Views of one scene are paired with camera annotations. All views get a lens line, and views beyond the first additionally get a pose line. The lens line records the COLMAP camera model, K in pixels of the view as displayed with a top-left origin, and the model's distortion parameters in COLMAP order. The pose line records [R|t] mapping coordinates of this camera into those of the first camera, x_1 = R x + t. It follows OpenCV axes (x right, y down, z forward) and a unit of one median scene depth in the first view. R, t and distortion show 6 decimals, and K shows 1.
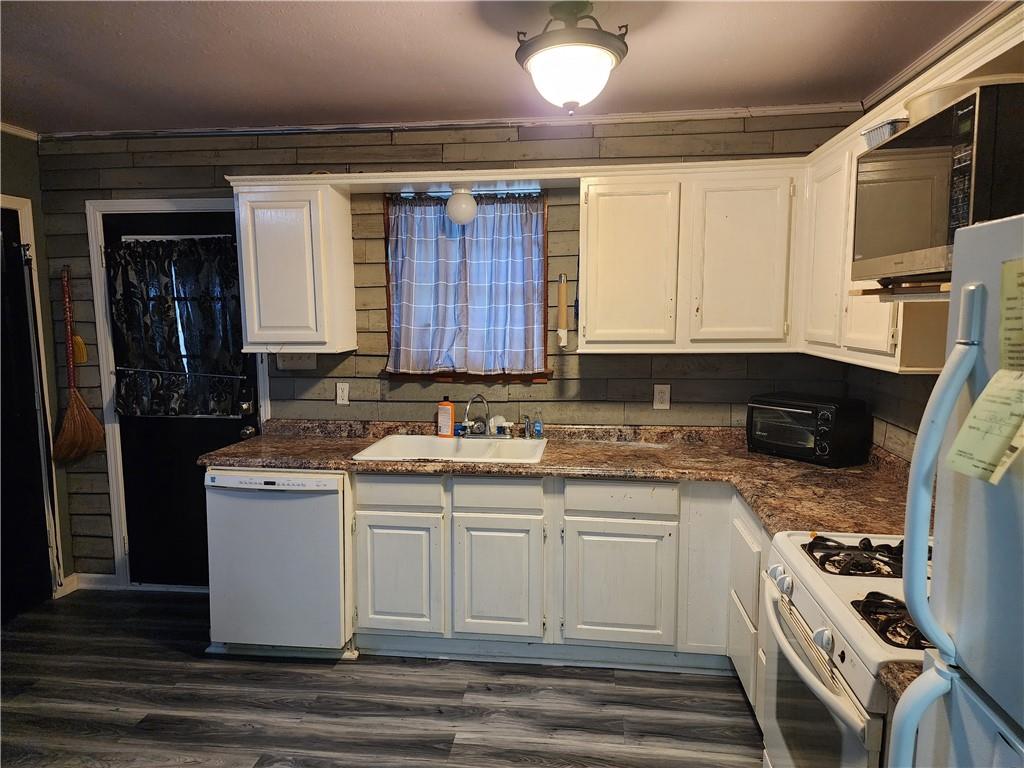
lens RADIAL K [[682.8, 0, 507.3], [0, 682.8, 389.7], [0, 0, 1]] dist [0.029364, -0.005616]
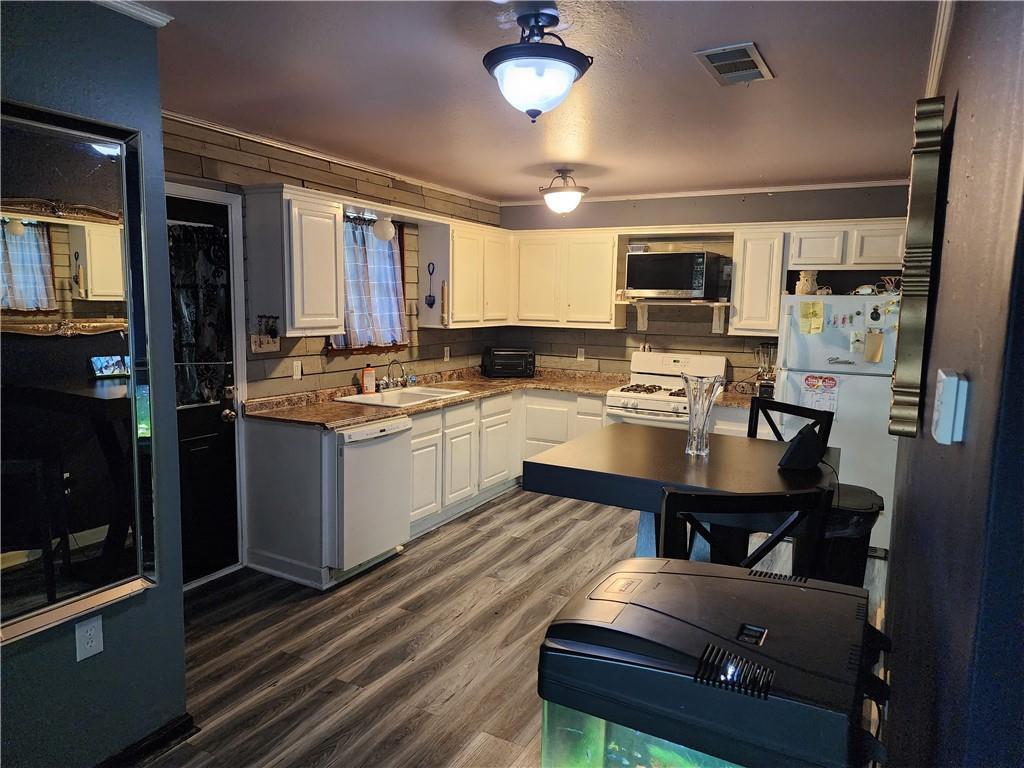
lens RADIAL K [[682.8, 0, 510.7], [0, 682.8, 382.4], [0, 0, 1]] dist [0.029364, -0.005616]
pose [[0.358335, -0.099771, 0.928247, -1.418017], [0.086164, 0.993564, 0.073529, -0.033254], [-0.929608, 0.053634, 0.364625, 0.260200]]
